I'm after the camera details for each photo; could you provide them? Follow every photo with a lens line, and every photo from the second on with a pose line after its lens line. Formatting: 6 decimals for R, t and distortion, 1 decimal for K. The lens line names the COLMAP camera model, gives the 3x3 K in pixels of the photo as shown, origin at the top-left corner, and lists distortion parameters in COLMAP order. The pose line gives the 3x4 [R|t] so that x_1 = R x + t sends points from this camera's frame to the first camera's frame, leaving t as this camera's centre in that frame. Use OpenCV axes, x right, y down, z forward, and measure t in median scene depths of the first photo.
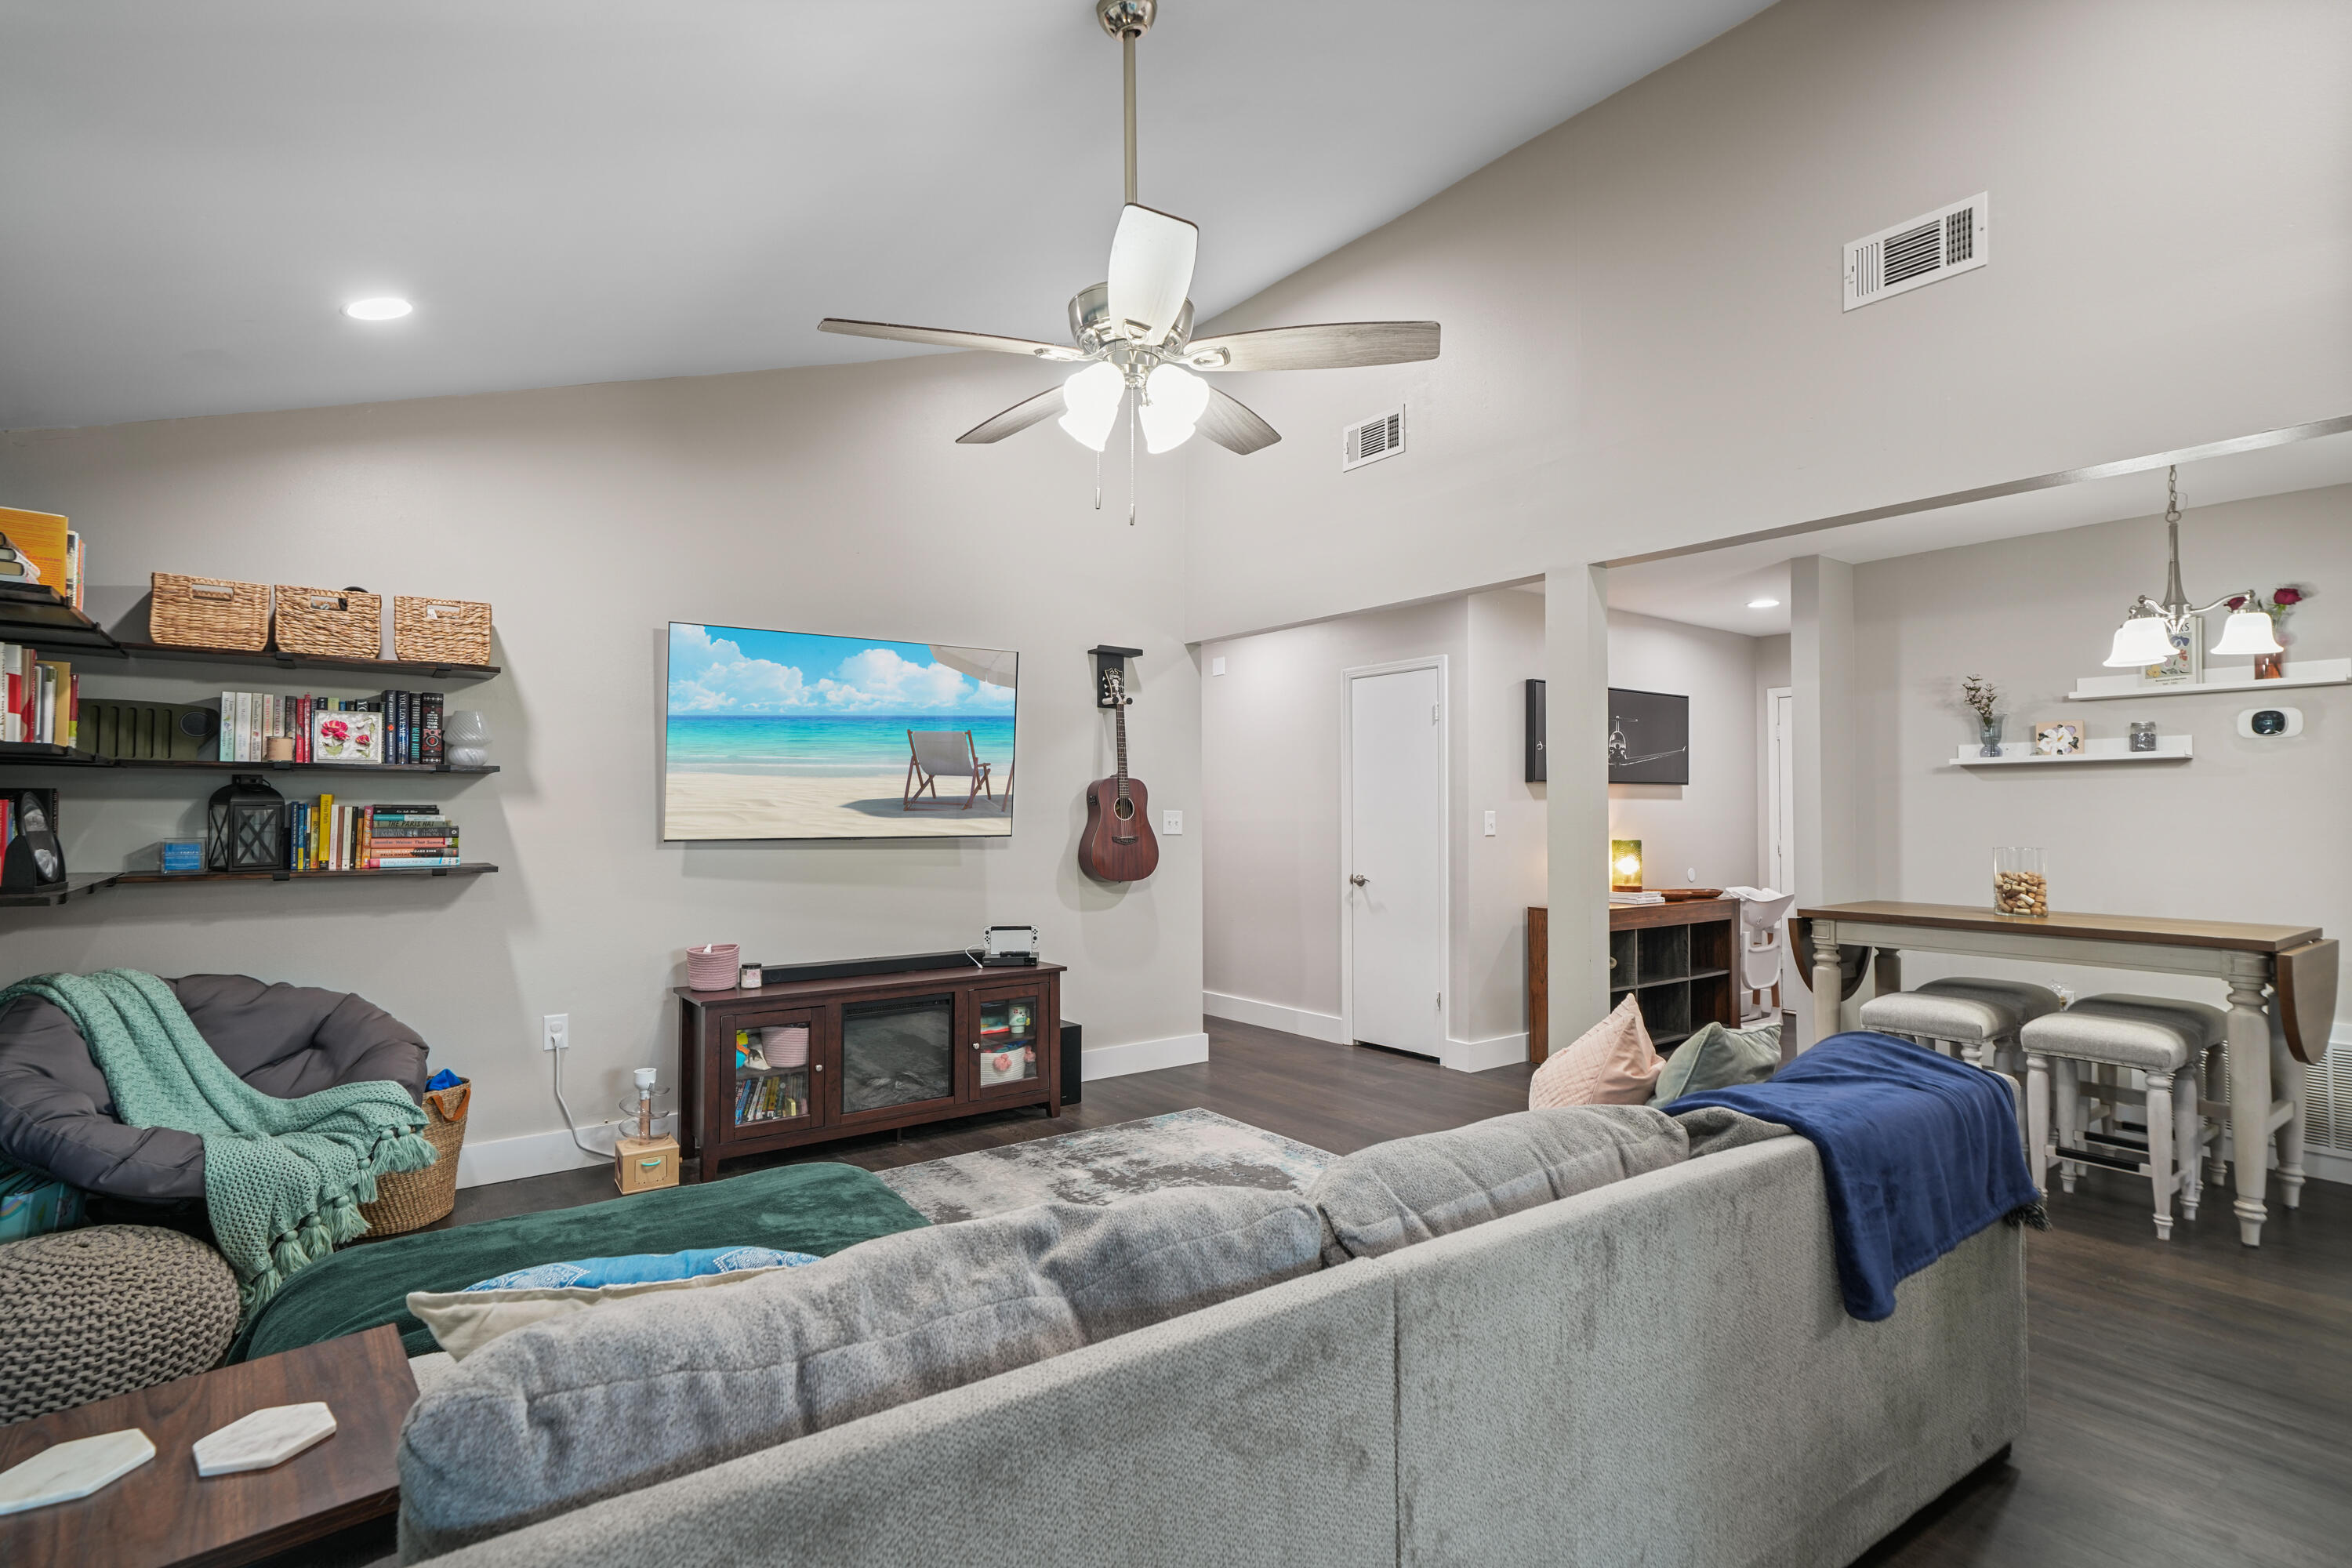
lens RADIAL K [[1120.6, 0, 1166.6], [0, 1120.6, 792.3], [0, 0, 1]] dist [0.011002, 0.003146]
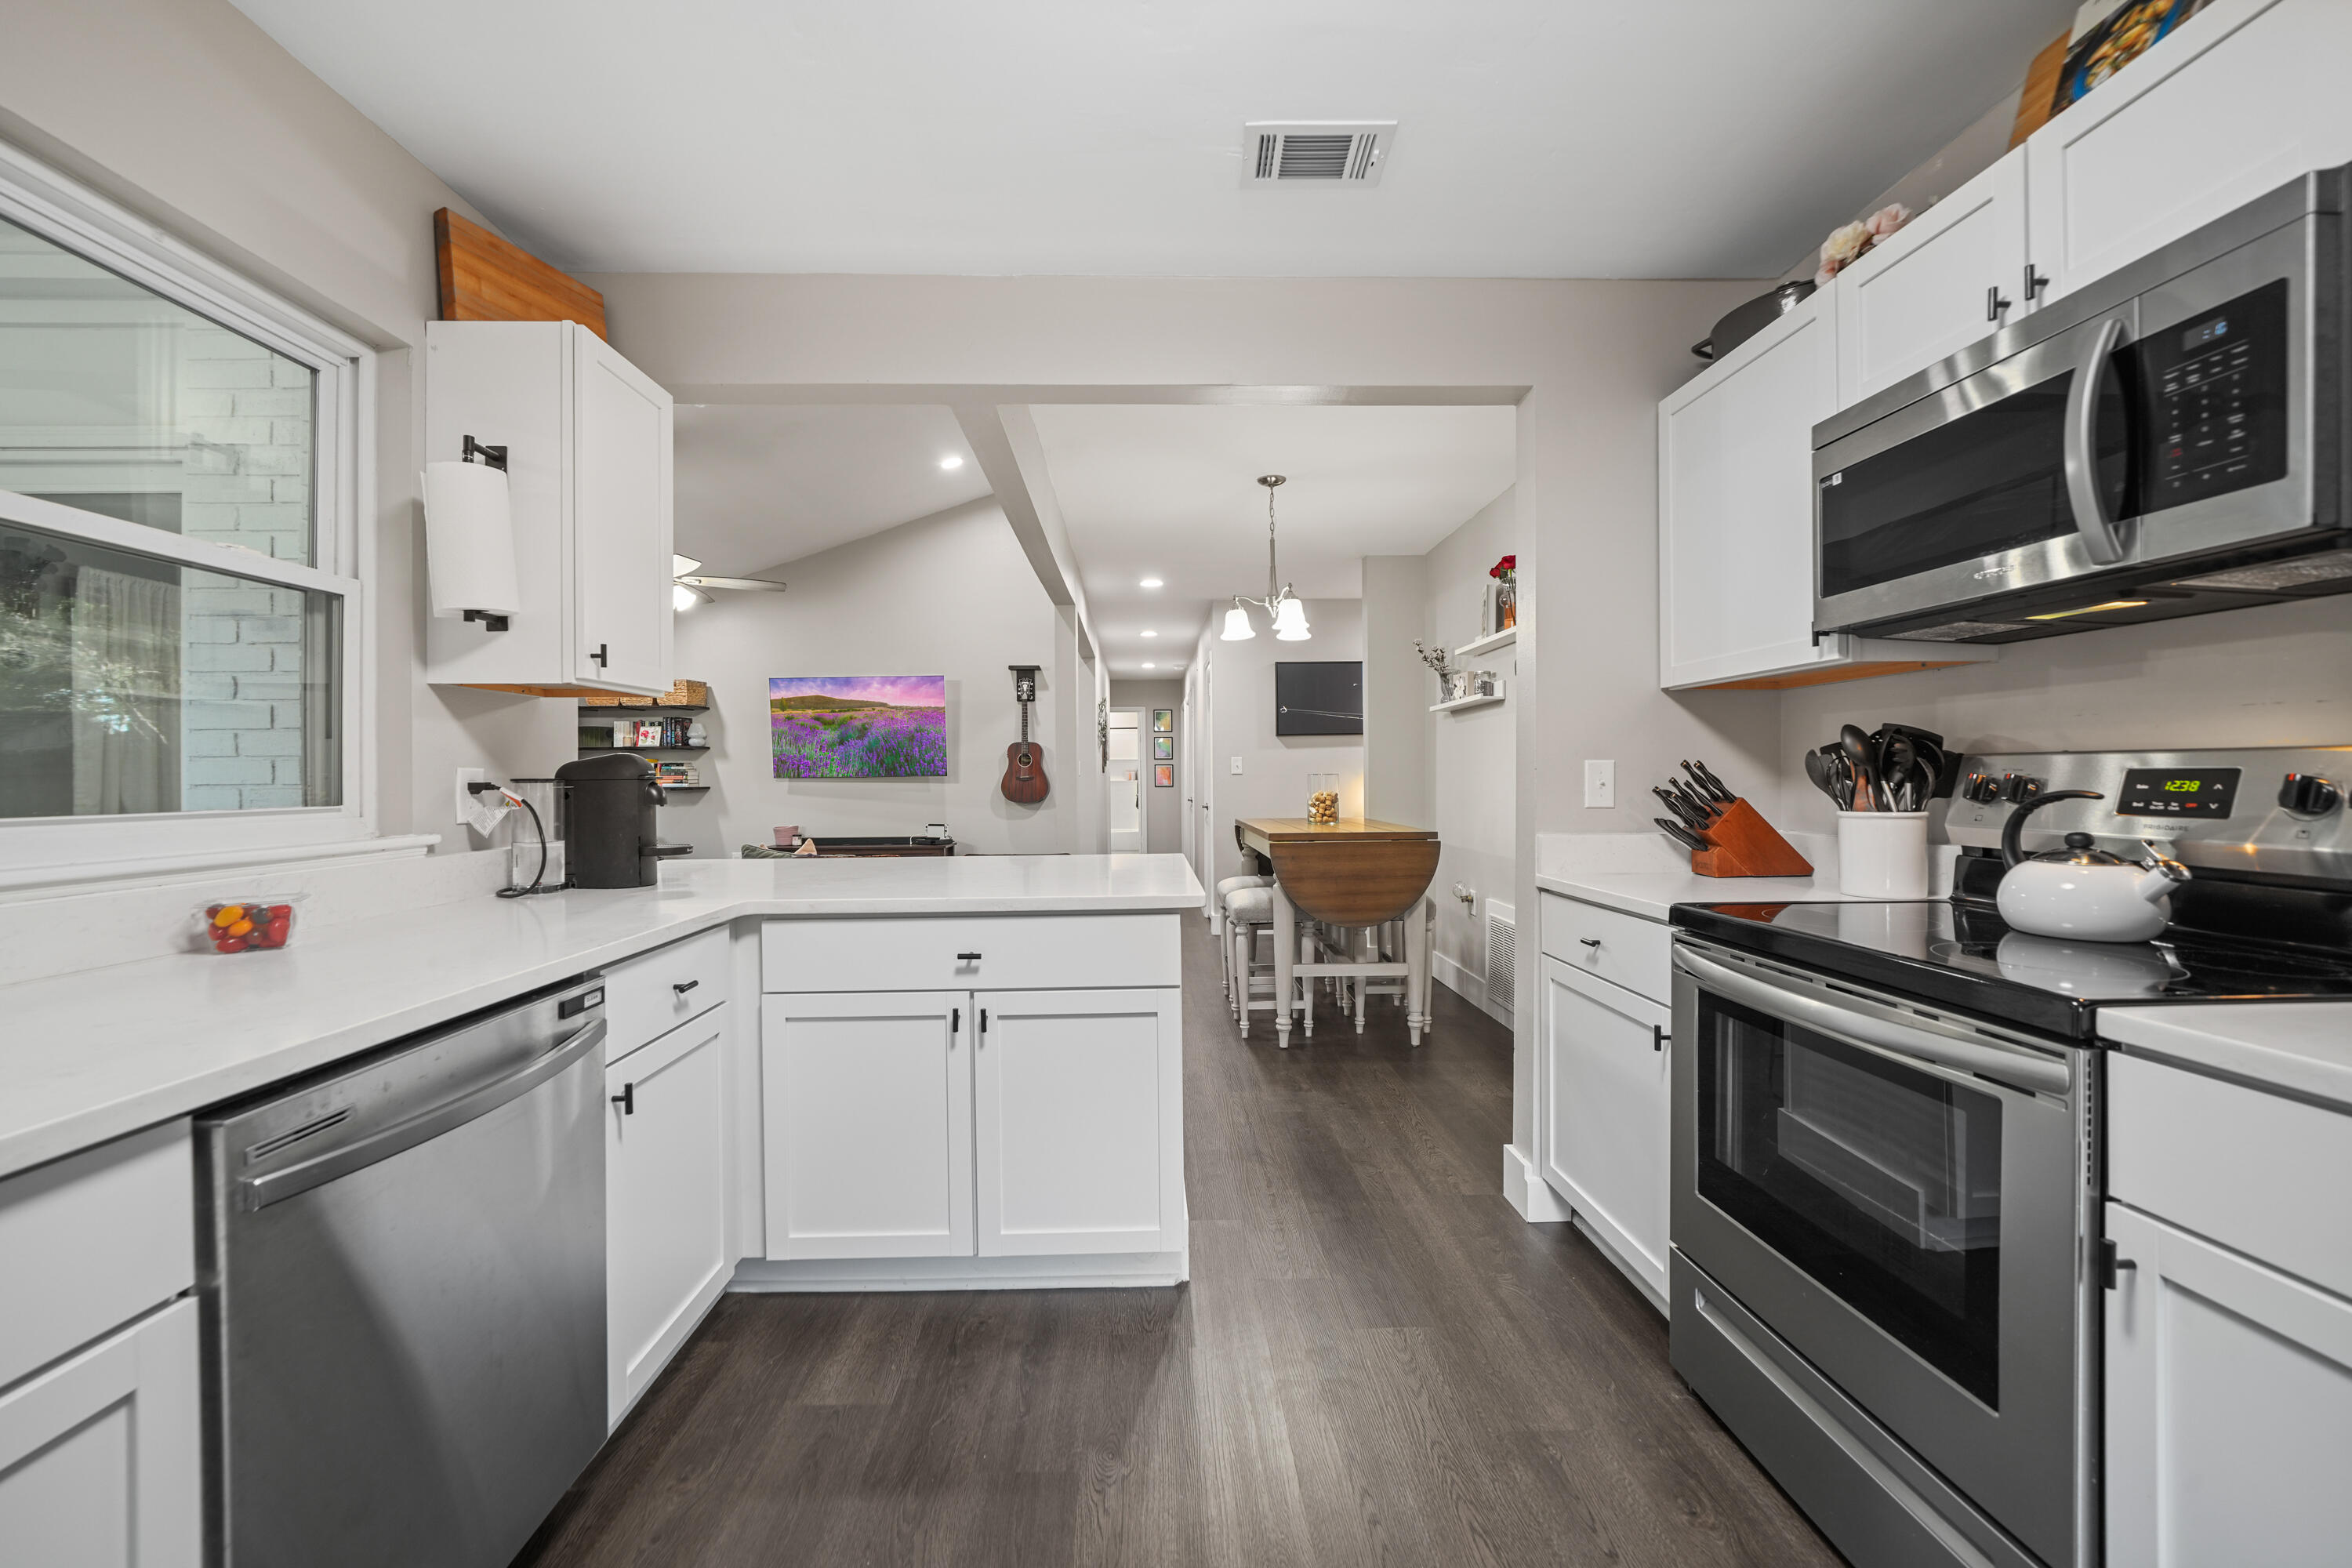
lens RADIAL K [[888.9, 0, 1155.1], [0, 888.9, 785.7], [0, 0, 1]] dist [-0.010116, 0.000247]
pose [[0.816335, -0.002388, -0.577574, 1.192291], [0.019793, 0.999520, 0.023843, 0.032963], [0.577240, -0.030896, 0.815990, 0.009956]]
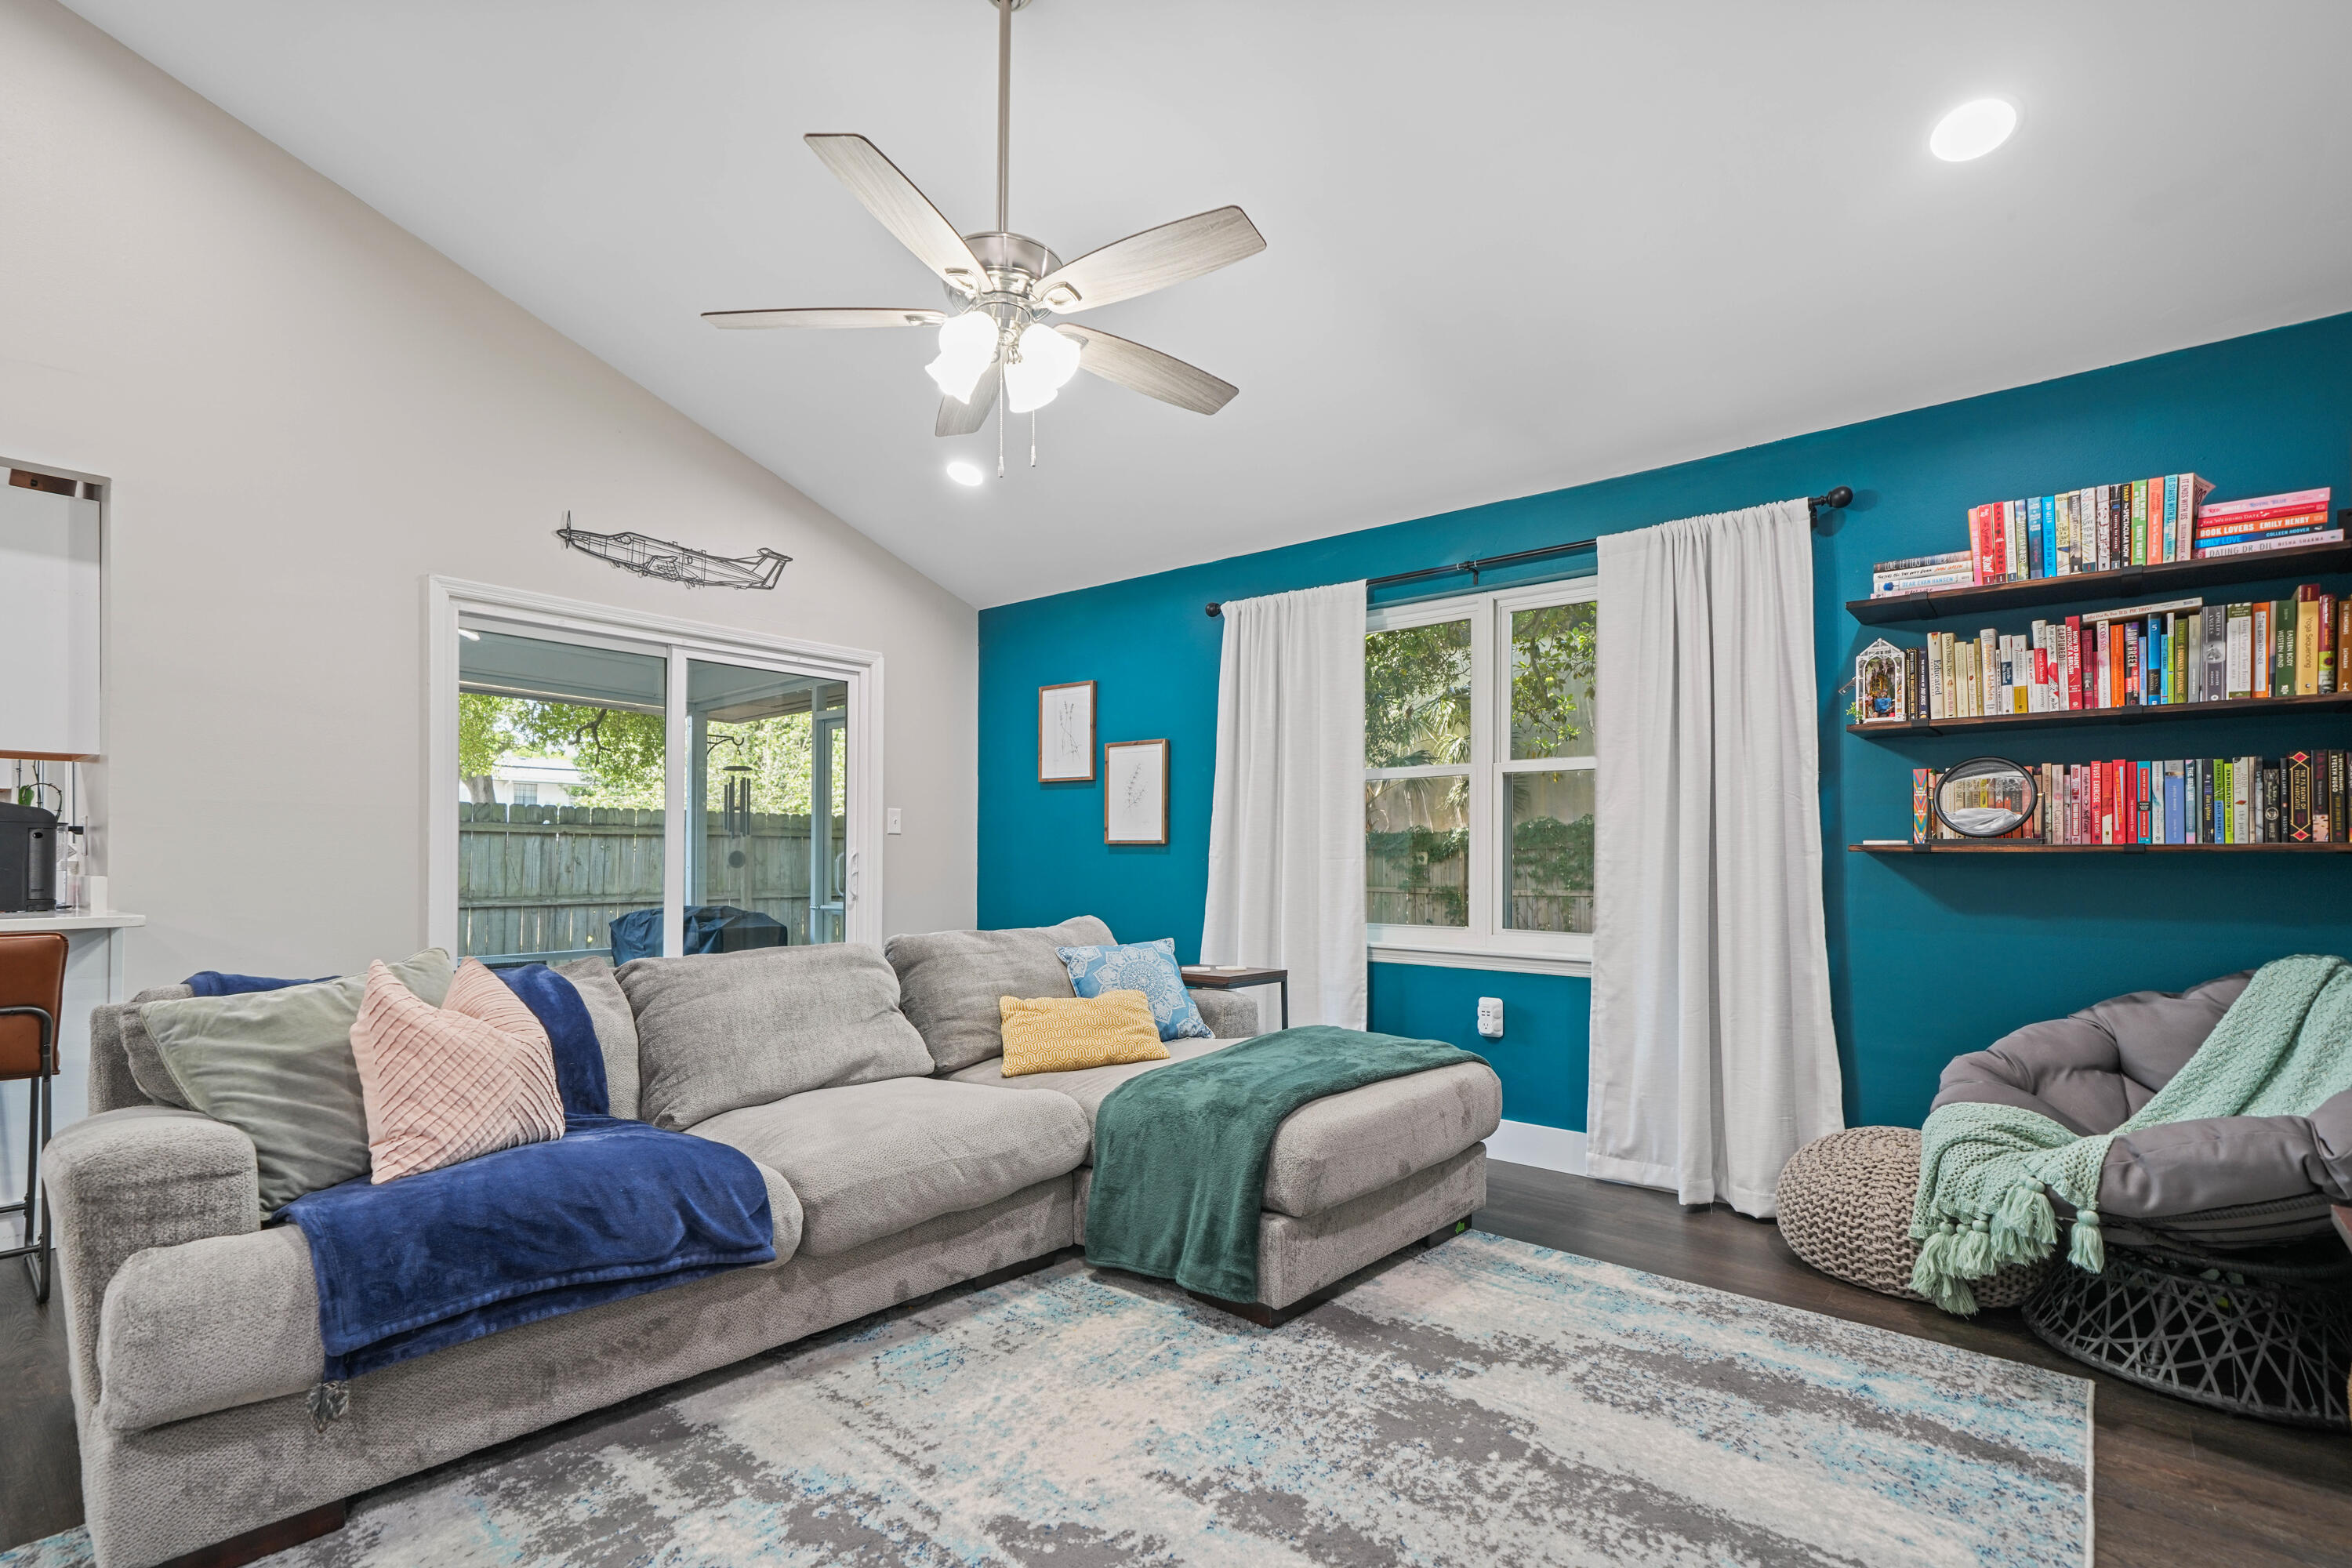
lens RADIAL K [[1111.8, 0, 1157.6], [0, 1111.8, 840.6], [0, 0, 1]] dist [0.012984, 0.000466]
pose [[-0.973636, -0.008440, -0.227952, 0.034559], [-0.000376, 0.999373, -0.035396, 0.077393], [0.228108, -0.034378, -0.973029, 1.195138]]
